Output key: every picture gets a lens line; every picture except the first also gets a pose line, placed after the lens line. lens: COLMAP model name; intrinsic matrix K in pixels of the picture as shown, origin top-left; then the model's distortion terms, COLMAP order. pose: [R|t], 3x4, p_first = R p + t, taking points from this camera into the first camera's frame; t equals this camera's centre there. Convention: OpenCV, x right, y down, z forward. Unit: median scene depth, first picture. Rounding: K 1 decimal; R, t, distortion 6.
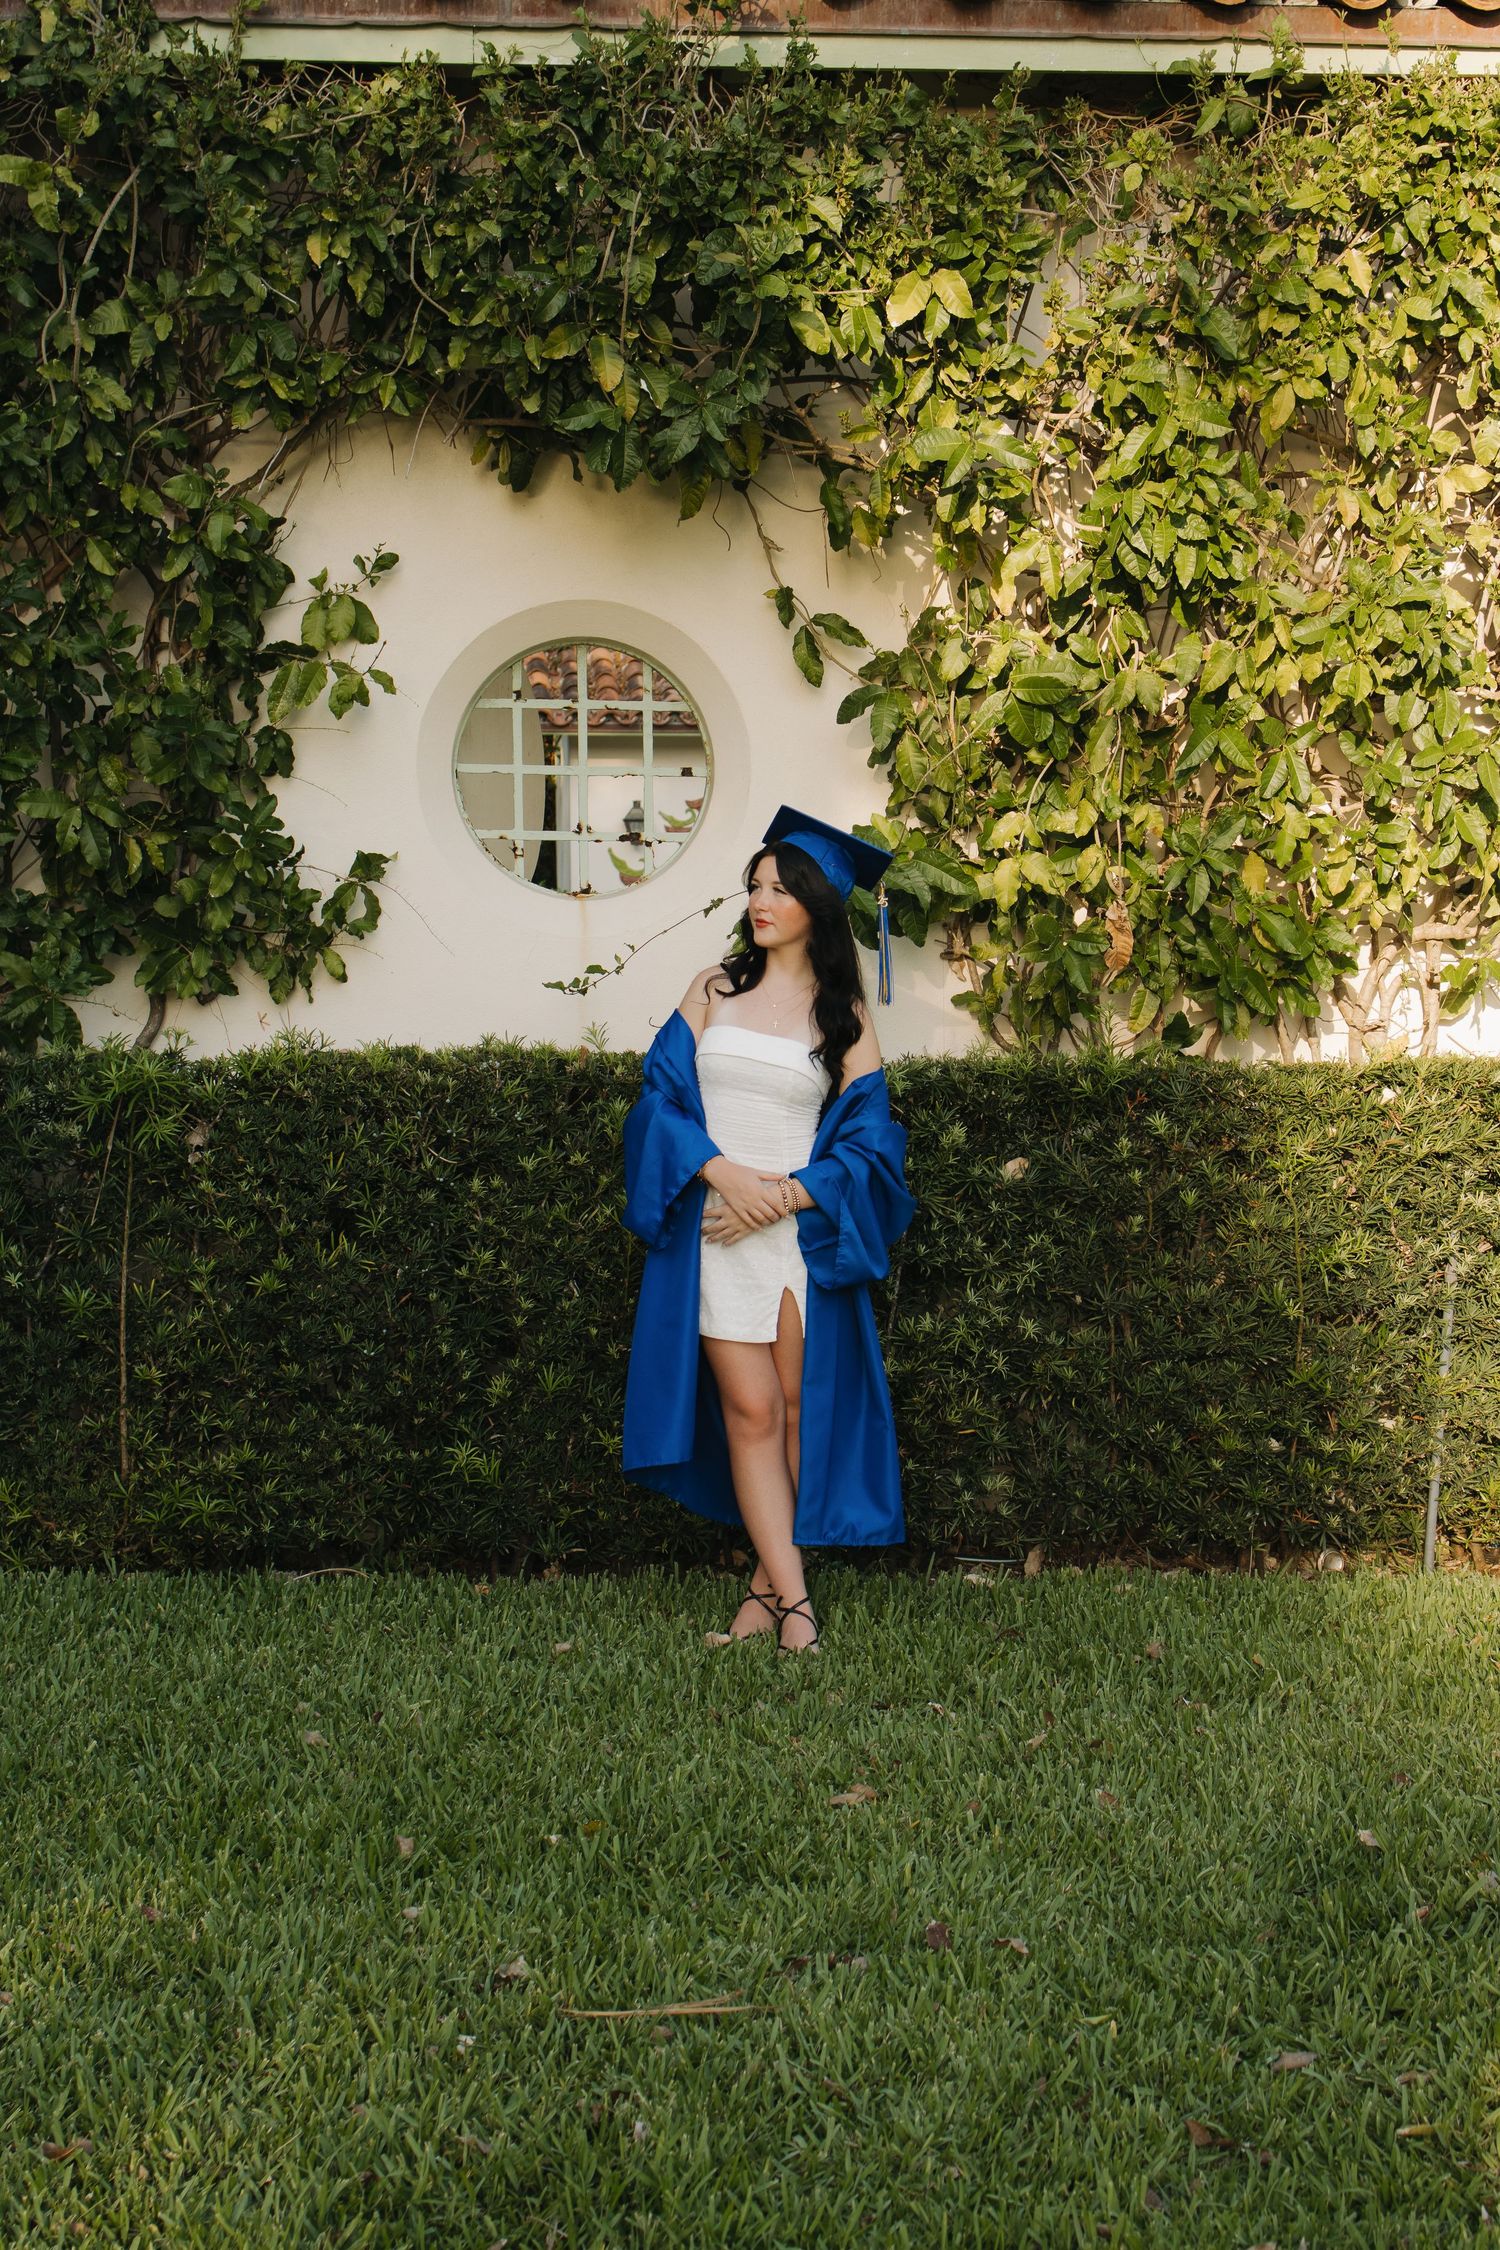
lens RADIAL K [[3641.1, 0, 797.0], [0, 3641.1, 1165.2], [0, 0, 1]] dist [0.023424, 0.002899]
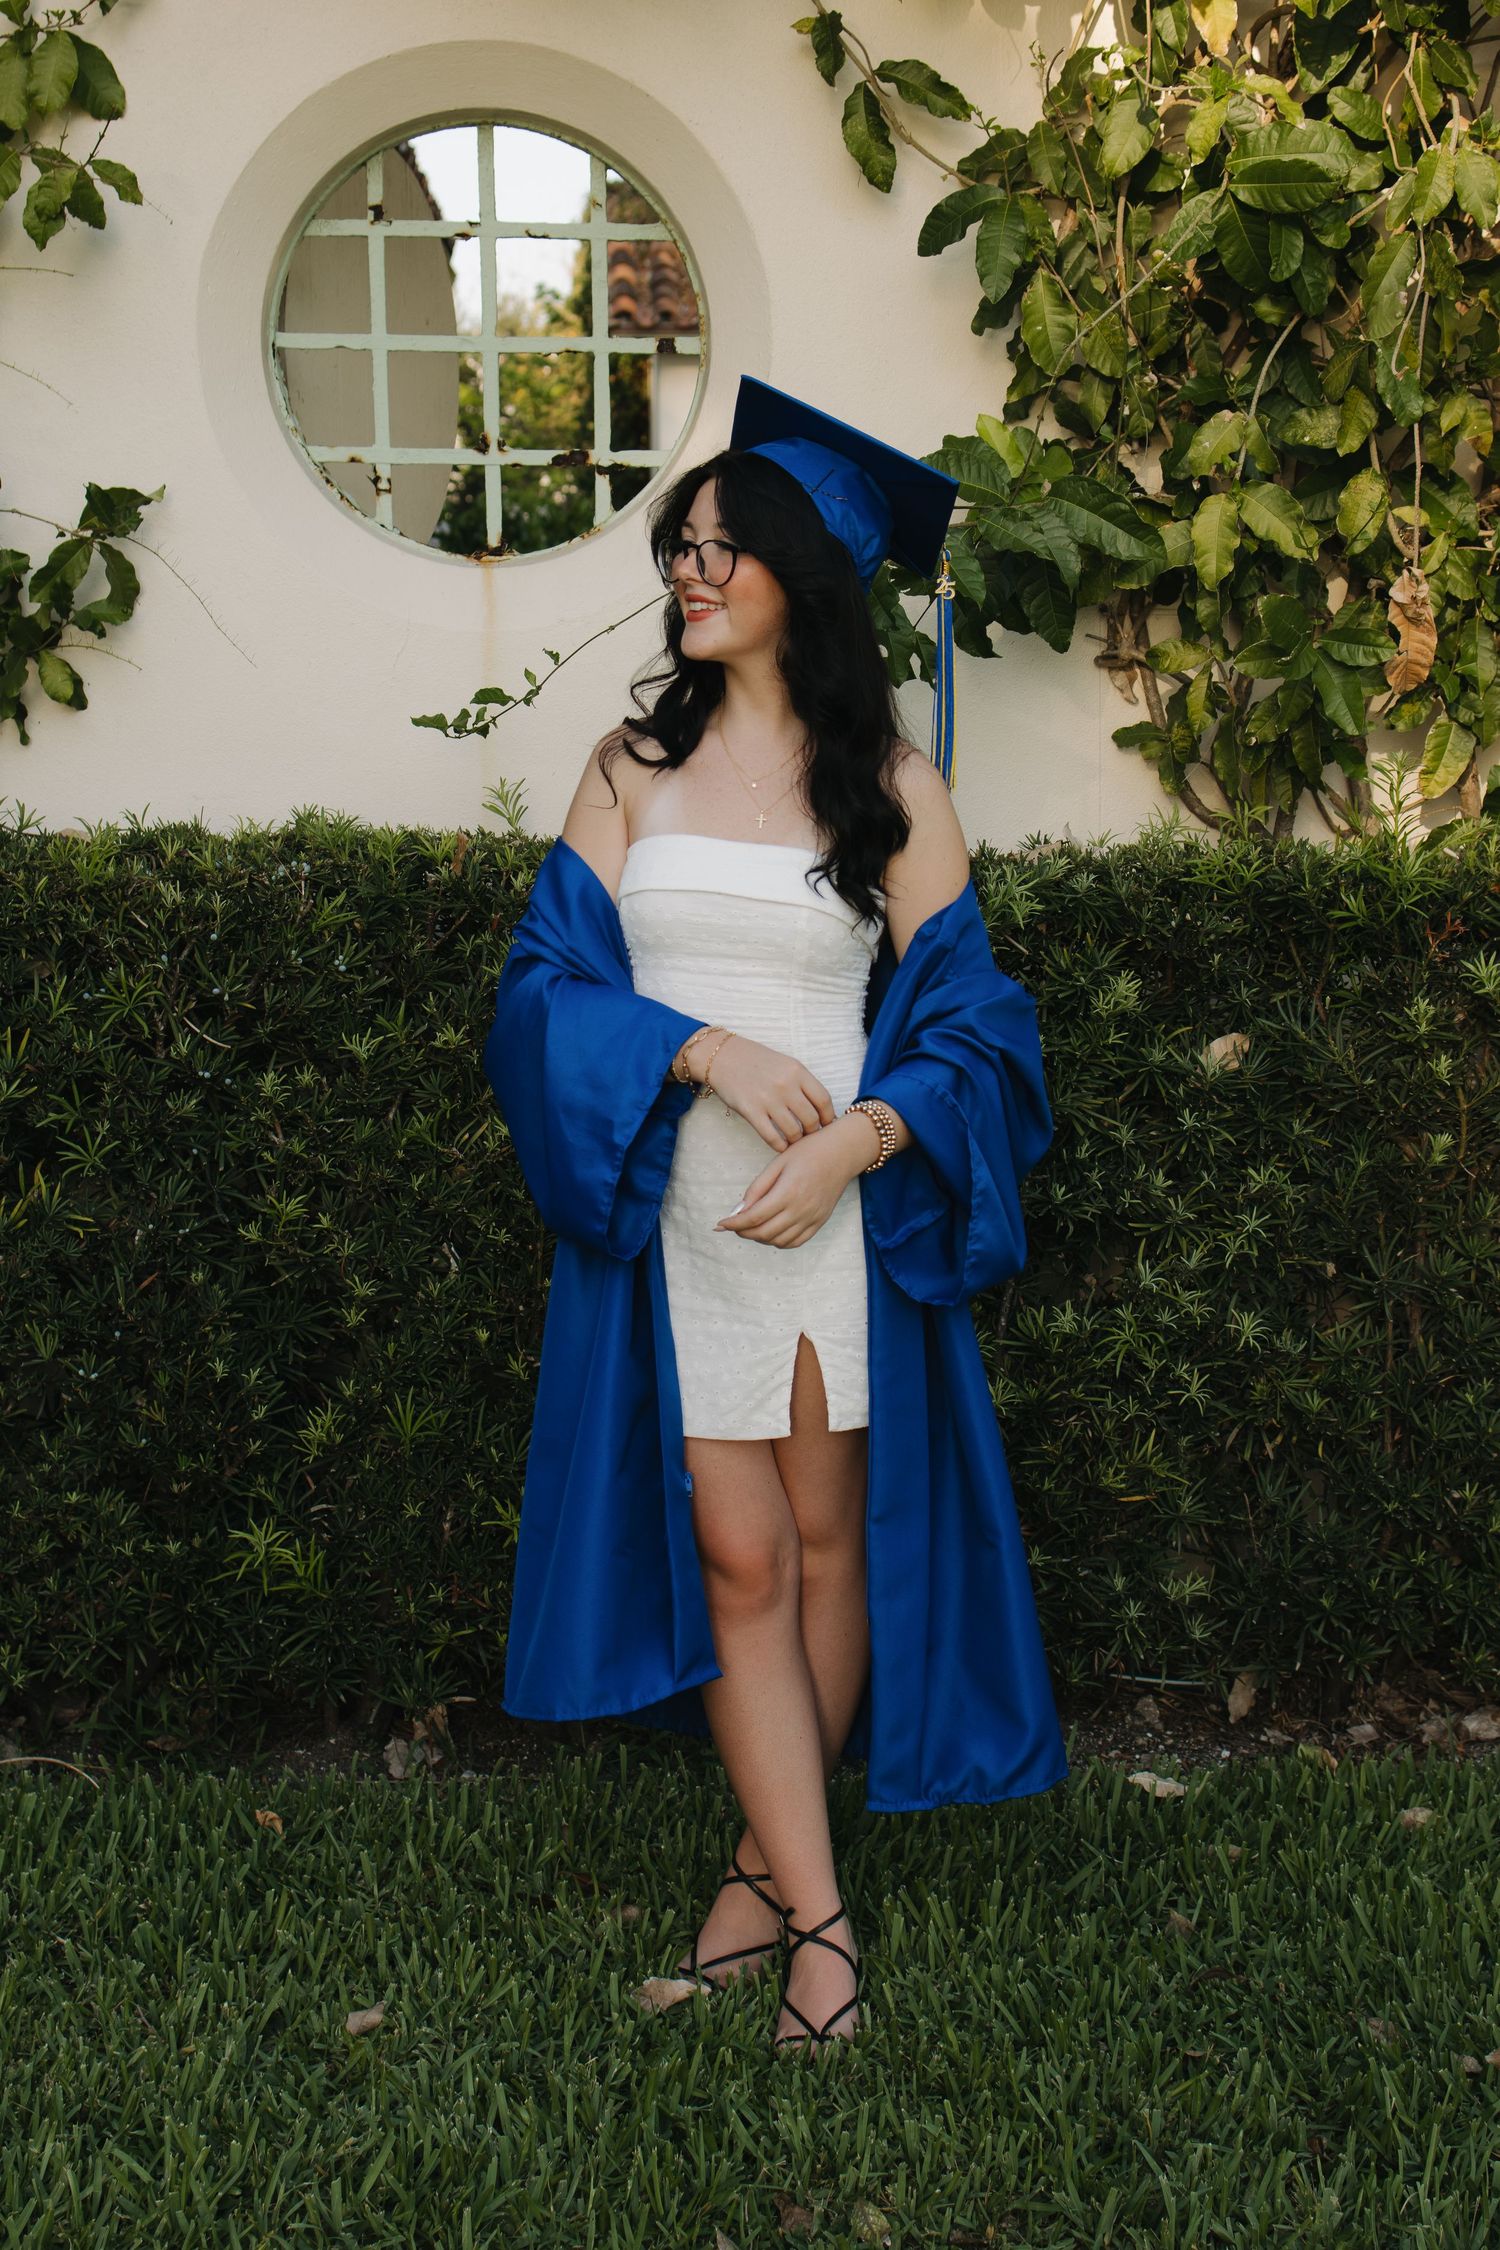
lens RADIAL K [[3641.1, 0, 797.0], [0, 3641.1, 1165.2], [0, 0, 1]] dist [0.023424, 0.002899]
pose [[0.999214, 0.004420, -0.039388, 0.015626], [-0.000445, 0.994951, 0.100365, -0.037705], [0.039632, -0.100269, 0.994171, 0.428524]]
